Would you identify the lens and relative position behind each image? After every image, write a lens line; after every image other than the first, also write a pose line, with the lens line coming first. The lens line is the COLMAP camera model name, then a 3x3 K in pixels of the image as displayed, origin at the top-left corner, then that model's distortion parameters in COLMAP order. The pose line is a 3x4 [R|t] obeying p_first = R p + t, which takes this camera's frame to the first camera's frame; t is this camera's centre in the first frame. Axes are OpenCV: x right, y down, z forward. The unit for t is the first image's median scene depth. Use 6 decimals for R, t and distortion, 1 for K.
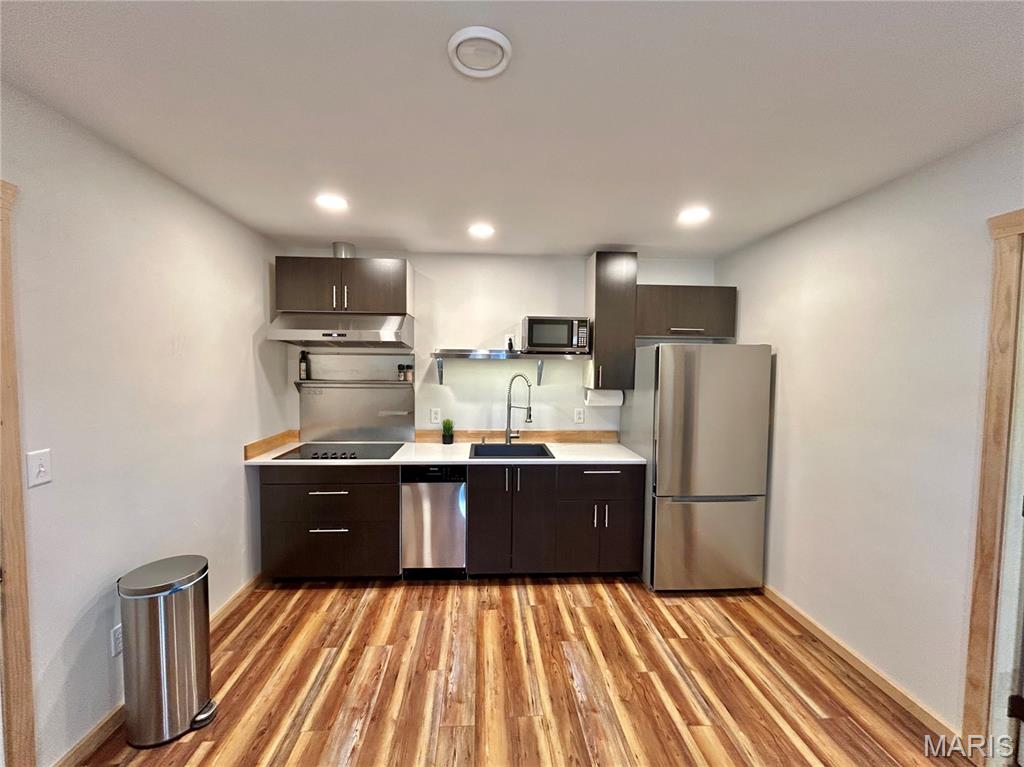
lens RADIAL K [[420.2, 0, 507.4], [0, 420.2, 384.5], [0, 0, 1]] dist [-0.001408, 0.000942]
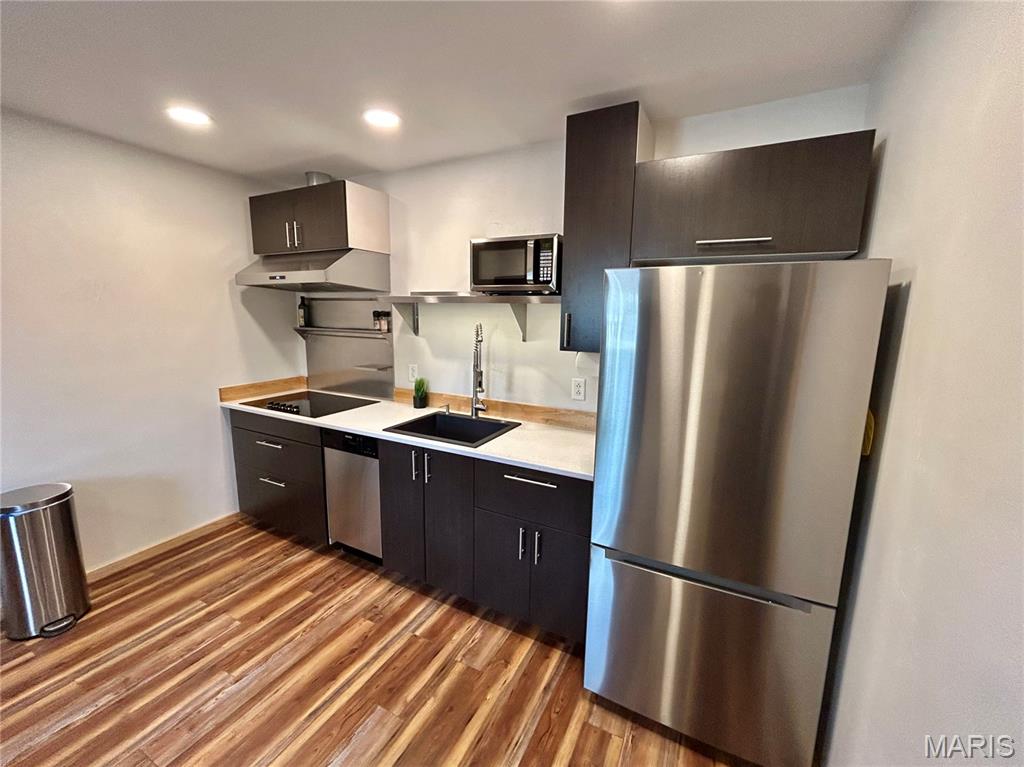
lens RADIAL K [[420.2, 0, 511.8], [0, 420.2, 385.0], [0, 0, 1]] dist [-0.001408, 0.000942]
pose [[0.858457, 0.089112, -0.505085, 0.509222], [-0.031739, 0.992133, 0.121097, -0.012350], [0.511903, -0.087926, 0.854532, 0.452890]]
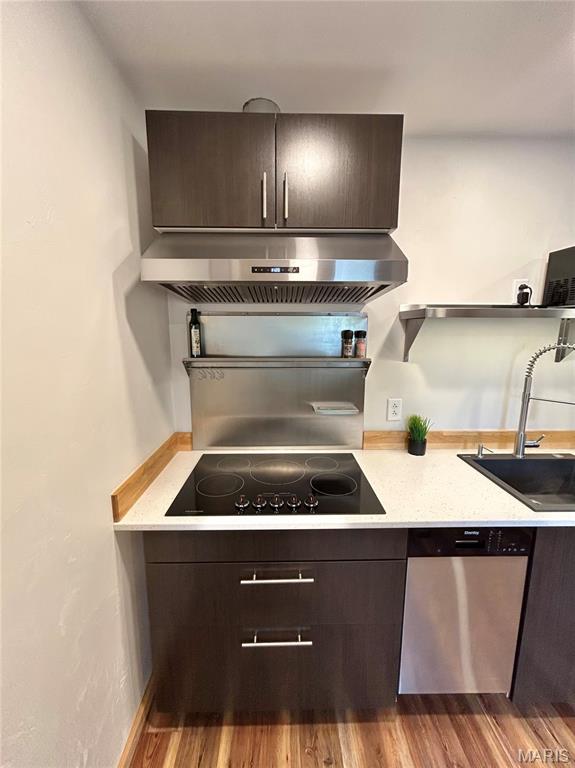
lens RADIAL K [[315.2, 0, 286.7], [0, 315.2, 380.7], [0, 0, 1]] dist [-0.001408, 0.000942]
pose [[0.999255, -0.003458, -0.038435, -0.381160], [0.007635, 0.994003, 0.109089, -0.028768], [0.037828, -0.109301, 0.993289, 0.615753]]
